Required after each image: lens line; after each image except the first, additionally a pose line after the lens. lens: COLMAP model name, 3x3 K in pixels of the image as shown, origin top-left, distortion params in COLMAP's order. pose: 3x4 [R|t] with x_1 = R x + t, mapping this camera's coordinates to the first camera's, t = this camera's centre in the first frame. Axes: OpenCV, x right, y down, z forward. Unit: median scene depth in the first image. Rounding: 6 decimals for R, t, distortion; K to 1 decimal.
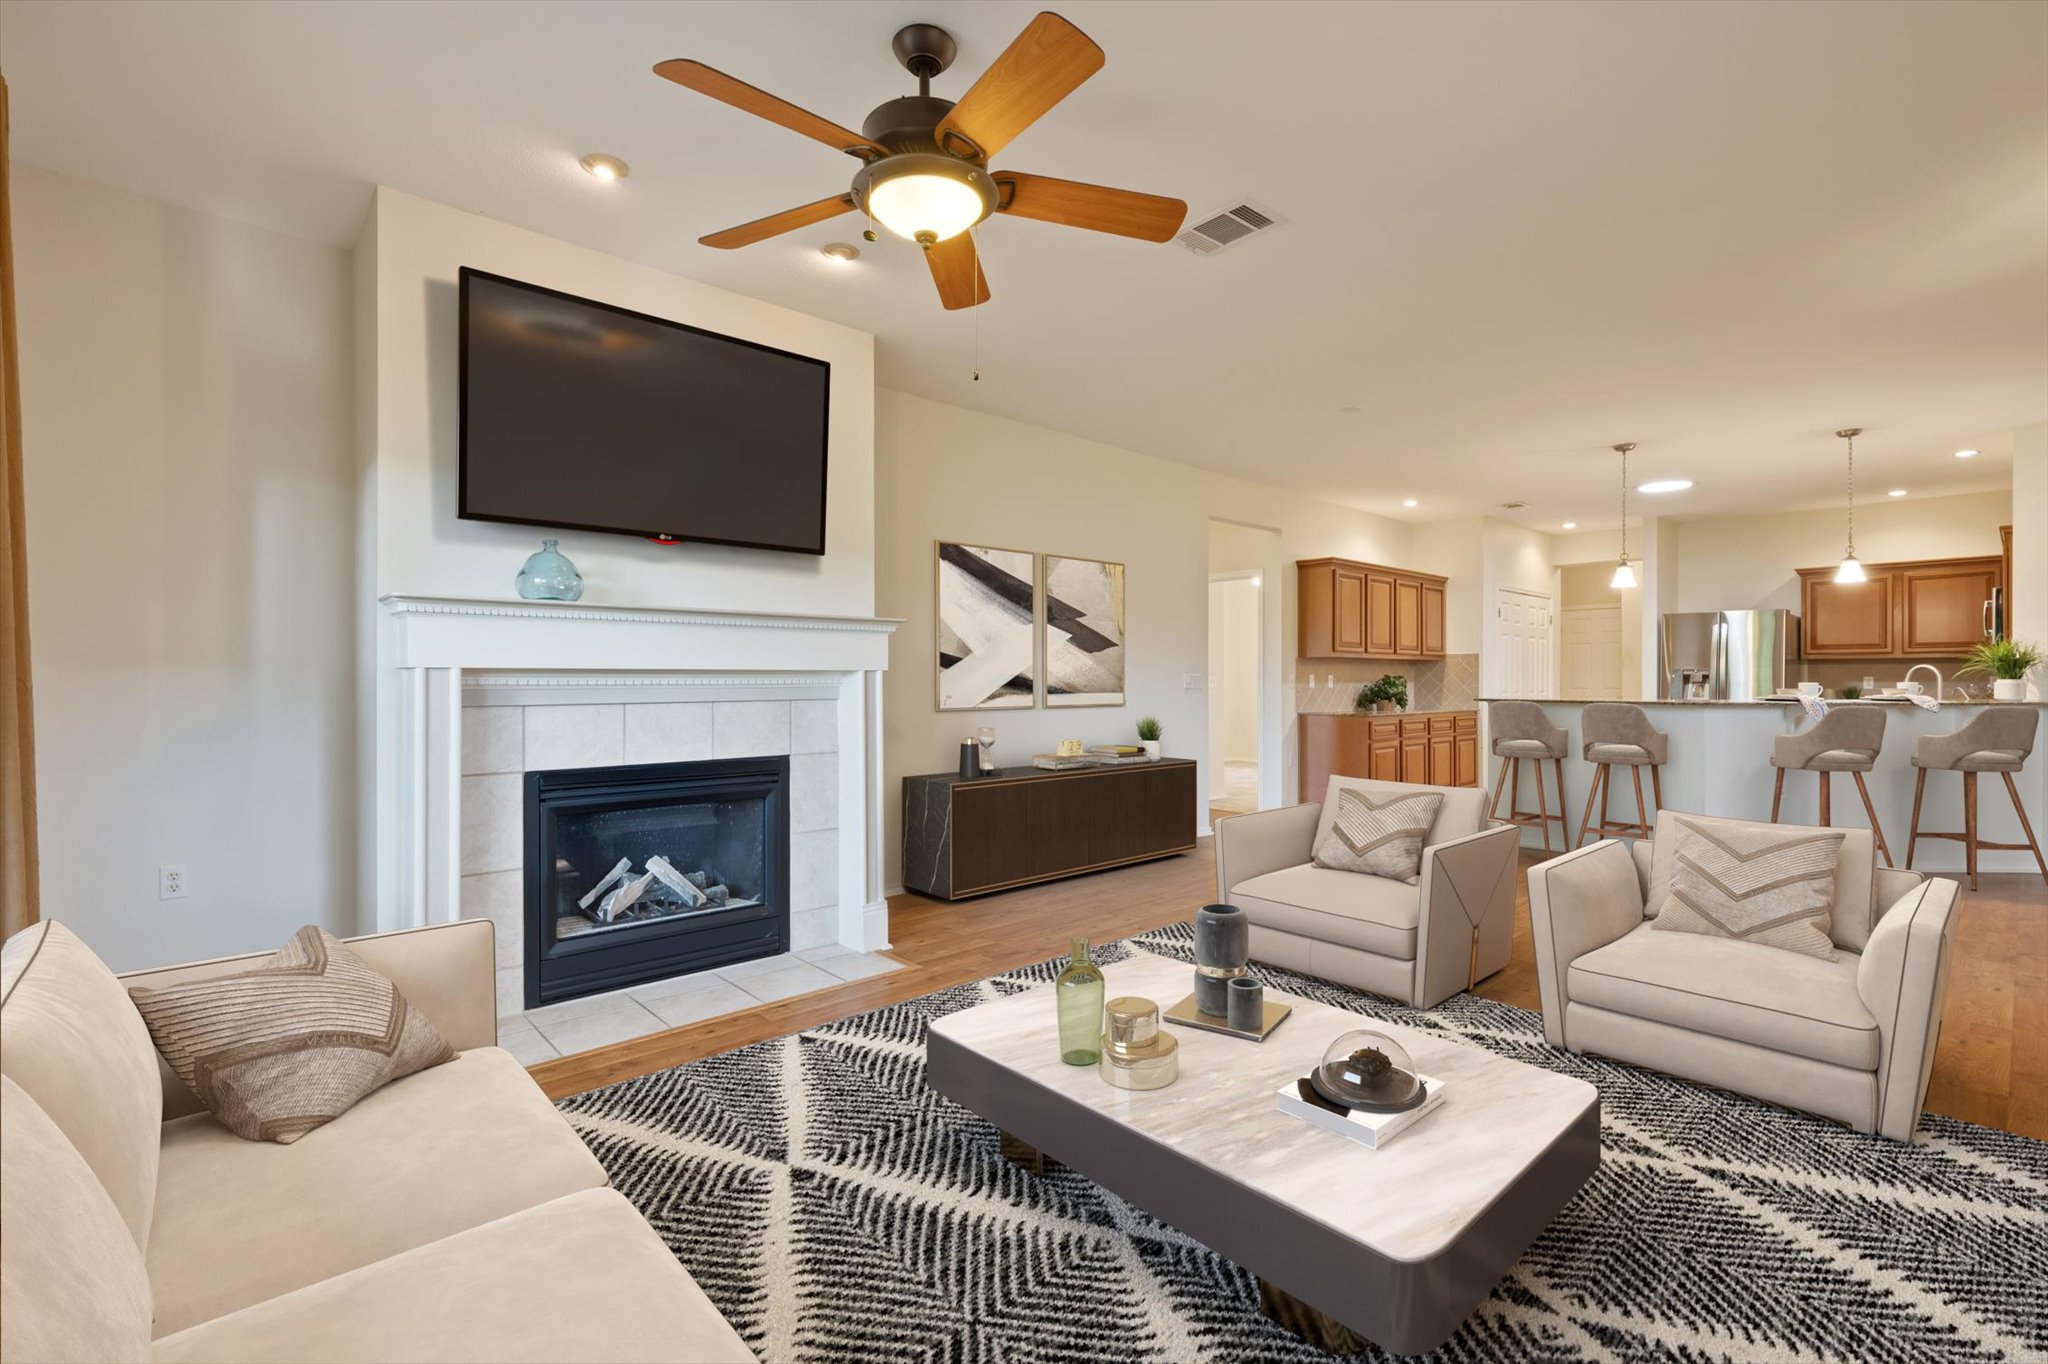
lens RADIAL K [[903.8, 0, 1023.5], [0, 903.8, 680.7], [0, 0, 1]] dist [-0.002411, -0.000251]
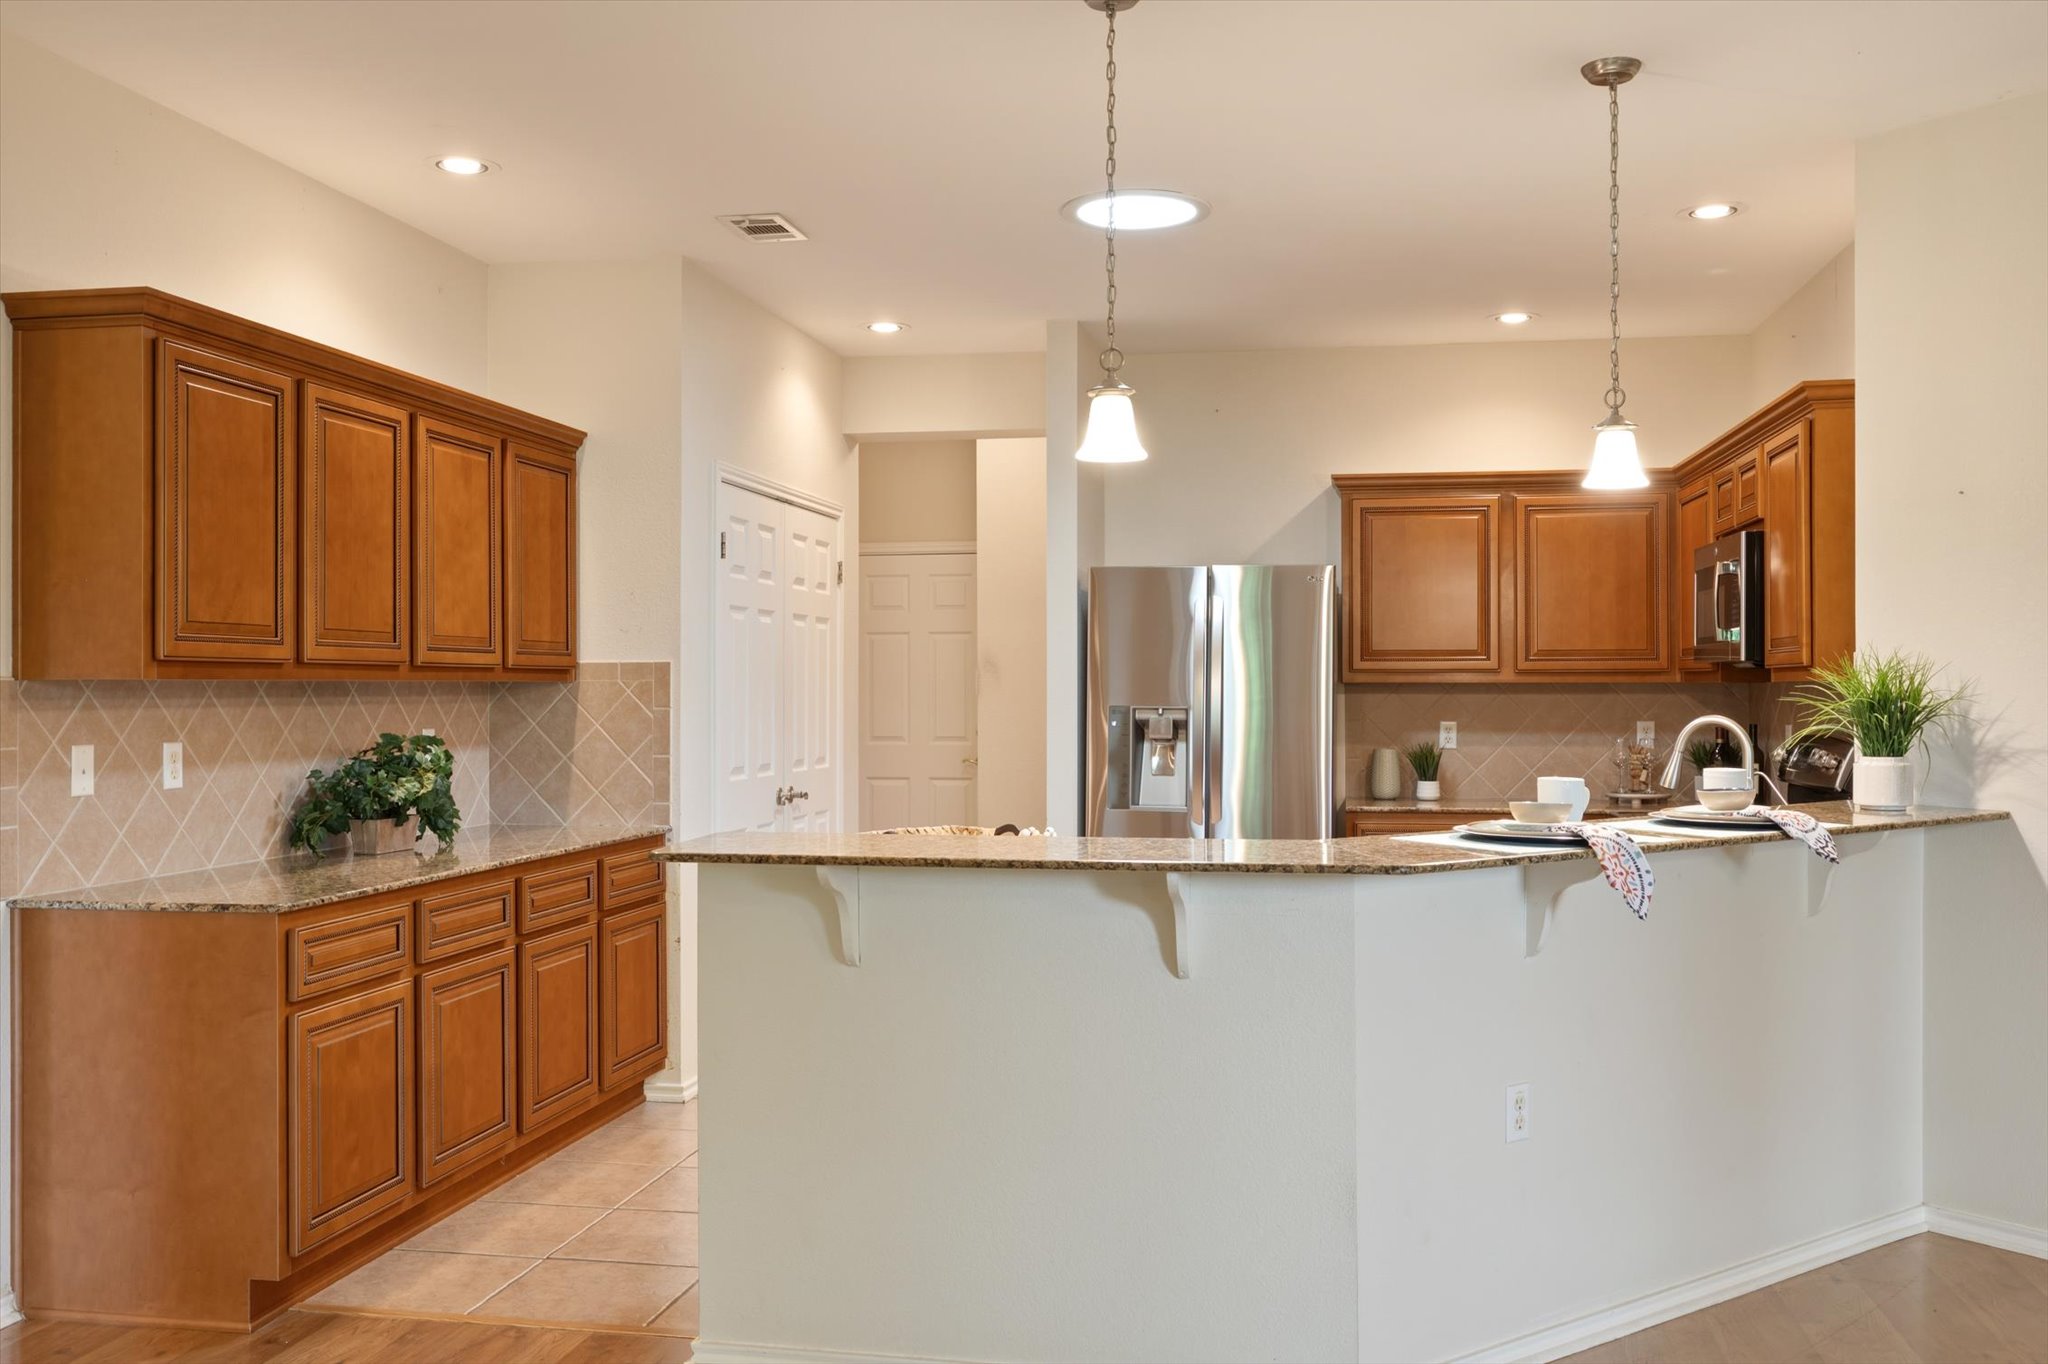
lens RADIAL K [[1826.3, 0, 1025.1], [0, 1826.3, 682.2], [0, 0, 1]] dist [-0.001437, 0.000421]
pose [[0.791295, 0.001132, 0.611433, 0.201925], [0.001595, 0.999991, -0.003915, -0.021131], [-0.611432, 0.004073, 0.791286, 0.398049]]
